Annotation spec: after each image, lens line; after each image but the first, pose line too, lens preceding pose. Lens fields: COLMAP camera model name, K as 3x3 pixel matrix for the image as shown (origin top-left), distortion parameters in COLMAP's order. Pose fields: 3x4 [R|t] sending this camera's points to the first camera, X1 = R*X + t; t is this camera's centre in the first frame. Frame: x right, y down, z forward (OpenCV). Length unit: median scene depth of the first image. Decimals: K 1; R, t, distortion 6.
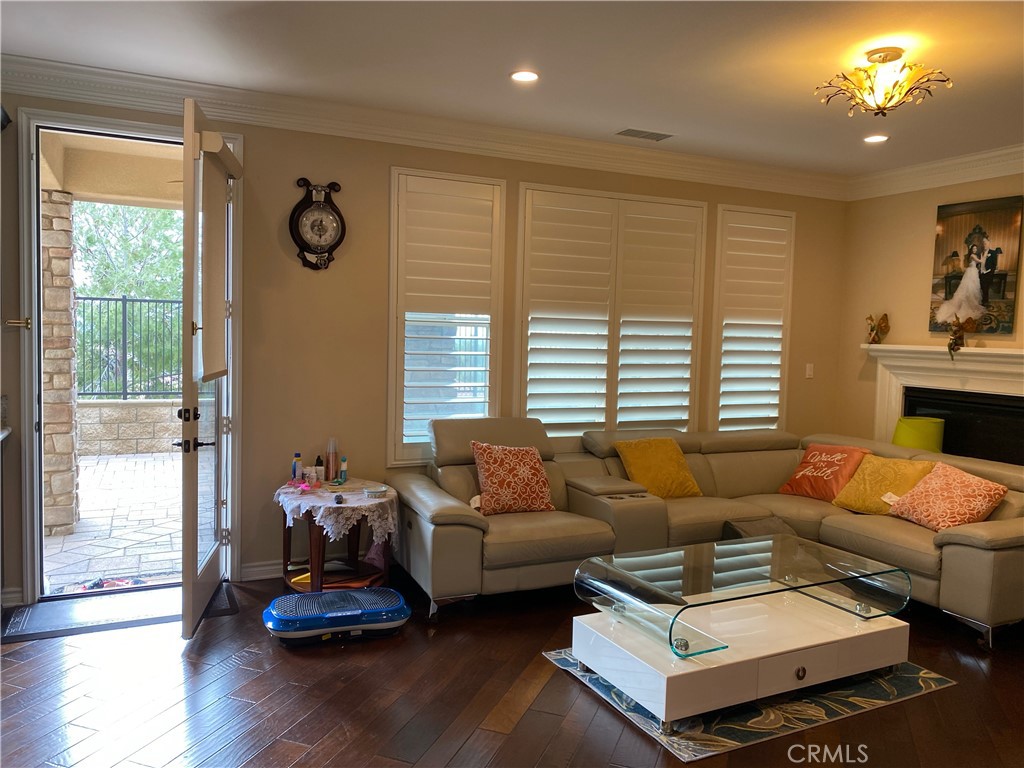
lens RADIAL K [[783.0, 0, 510.9], [0, 783.0, 381.0], [0, 0, 1]] dist [0.034880, -0.025895]
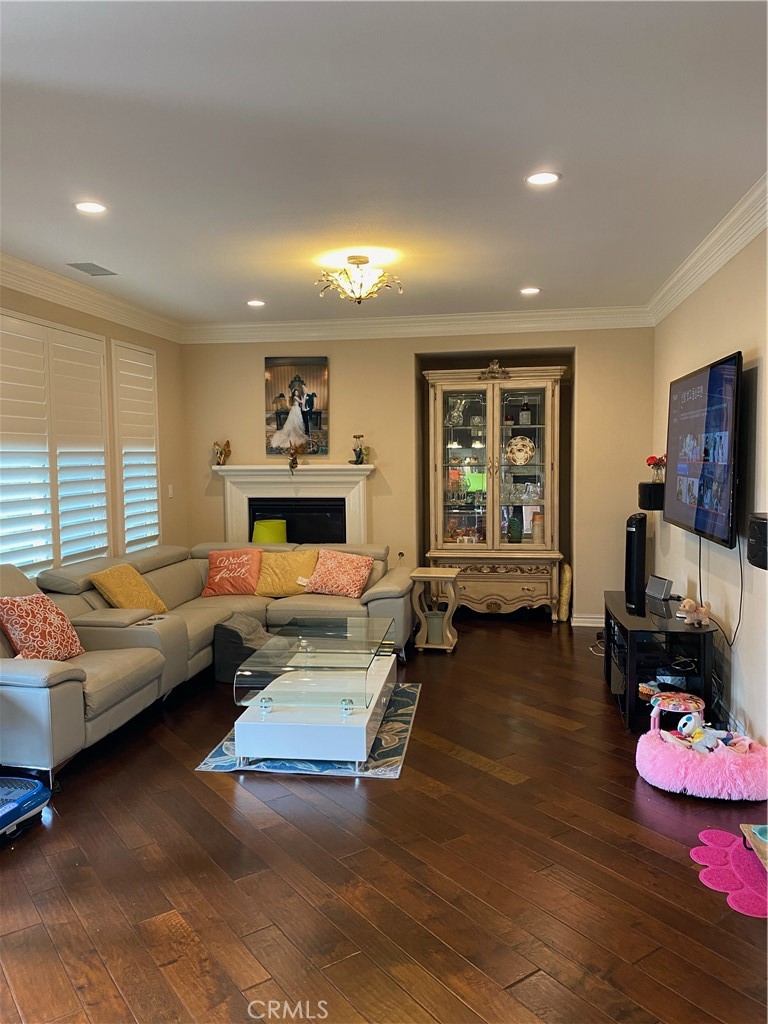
lens RADIAL K [[783.0, 0, 375.8], [0, 783.0, 514.9], [0, 0, 1]] dist [0.034880, -0.025895]
pose [[0.563088, -0.095792, 0.820826, -0.465623], [0.077130, 0.995015, 0.063208, -0.032712], [-0.822790, 0.027719, 0.567670, 0.129042]]
